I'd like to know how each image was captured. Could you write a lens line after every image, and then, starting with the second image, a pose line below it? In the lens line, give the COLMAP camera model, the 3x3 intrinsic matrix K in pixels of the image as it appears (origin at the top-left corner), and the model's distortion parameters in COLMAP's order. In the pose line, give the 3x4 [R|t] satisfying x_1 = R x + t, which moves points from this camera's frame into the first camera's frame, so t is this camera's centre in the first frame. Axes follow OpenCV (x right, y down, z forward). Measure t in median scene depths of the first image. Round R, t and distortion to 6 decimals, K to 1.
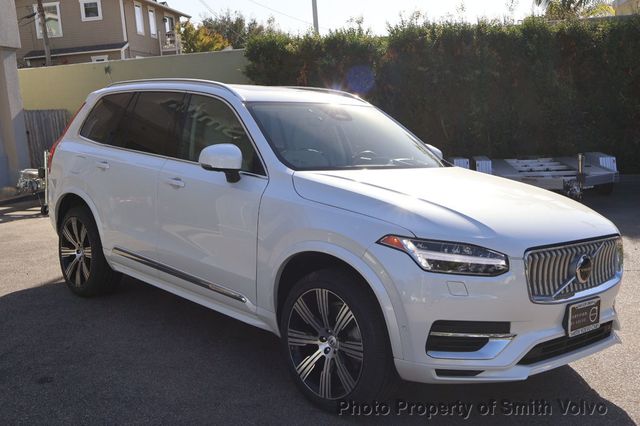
lens RADIAL K [[734.9, 0, 320.1], [0, 734.9, 215.8], [0, 0, 1]] dist [0.014948, 0.000000]
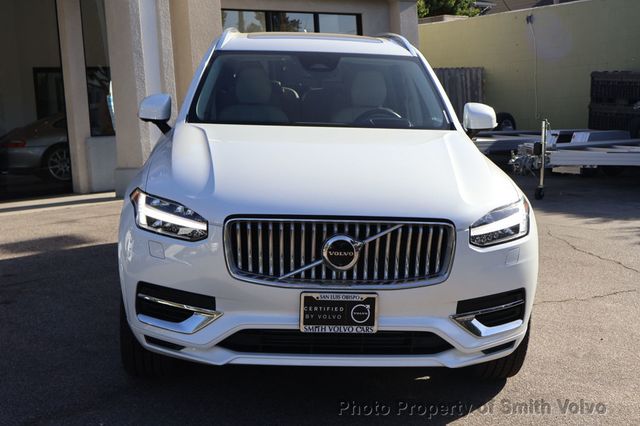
lens RADIAL K [[970.6, 0, 320.4], [0, 970.6, 212.1], [0, 0, 1]] dist [-0.136607, 0.000000]
pose [[0.773713, 0.085560, -0.627732, 1.067210], [-0.084221, 0.995935, 0.031940, -0.002895], [0.627913, 0.028155, 0.777774, 0.188562]]
